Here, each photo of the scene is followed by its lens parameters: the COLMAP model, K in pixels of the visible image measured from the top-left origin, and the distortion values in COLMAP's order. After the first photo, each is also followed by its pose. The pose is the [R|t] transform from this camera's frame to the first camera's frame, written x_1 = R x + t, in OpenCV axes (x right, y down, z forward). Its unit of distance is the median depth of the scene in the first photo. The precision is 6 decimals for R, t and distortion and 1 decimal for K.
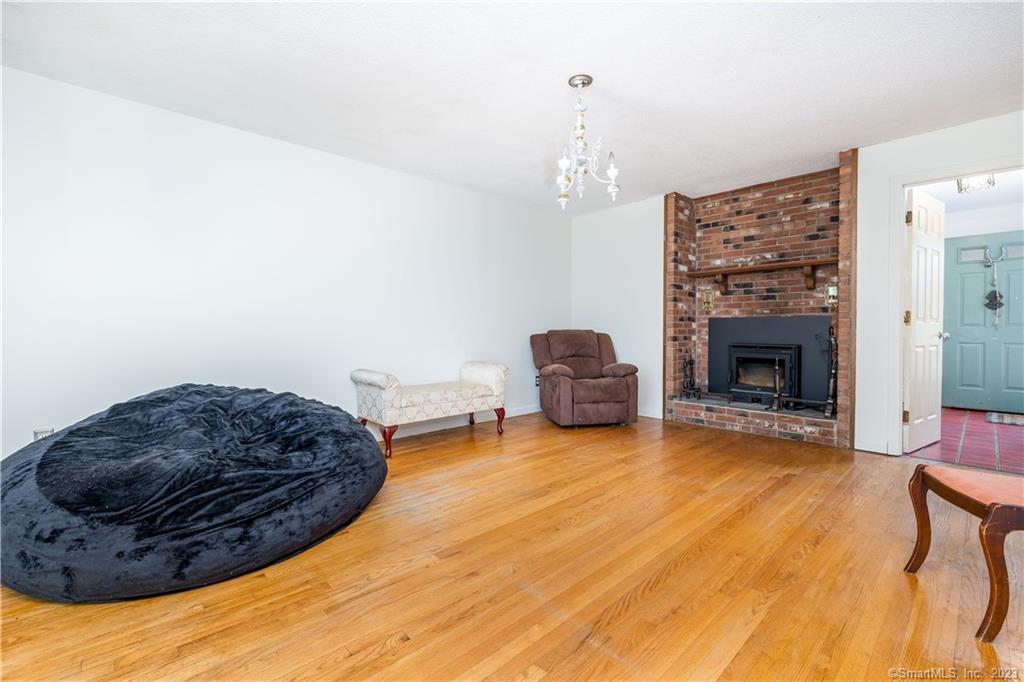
lens RADIAL K [[442.7, 0, 508.8], [0, 442.7, 330.6], [0, 0, 1]] dist [-0.000911, -0.000232]
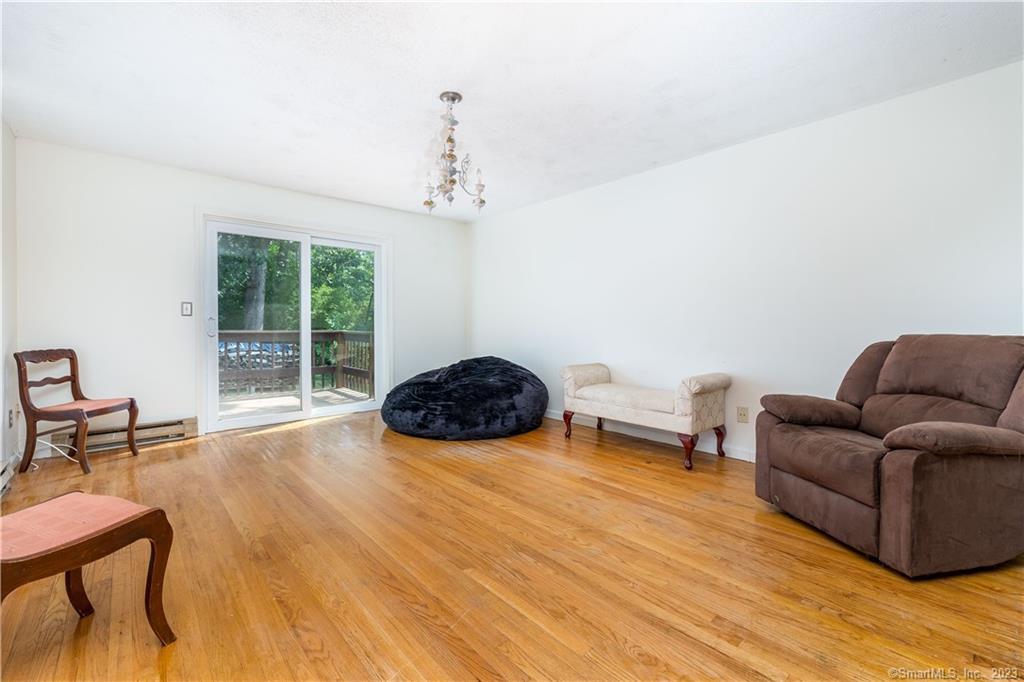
lens RADIAL K [[442.7, 0, 508.8], [0, 442.7, 330.6], [0, 0, 1]] dist [-0.000911, -0.000232]
pose [[-0.036982, 0.010678, -0.999259, 0.948030], [-0.005986, 0.999923, 0.010906, -0.008588], [0.999298, 0.006385, -0.036916, 0.927826]]
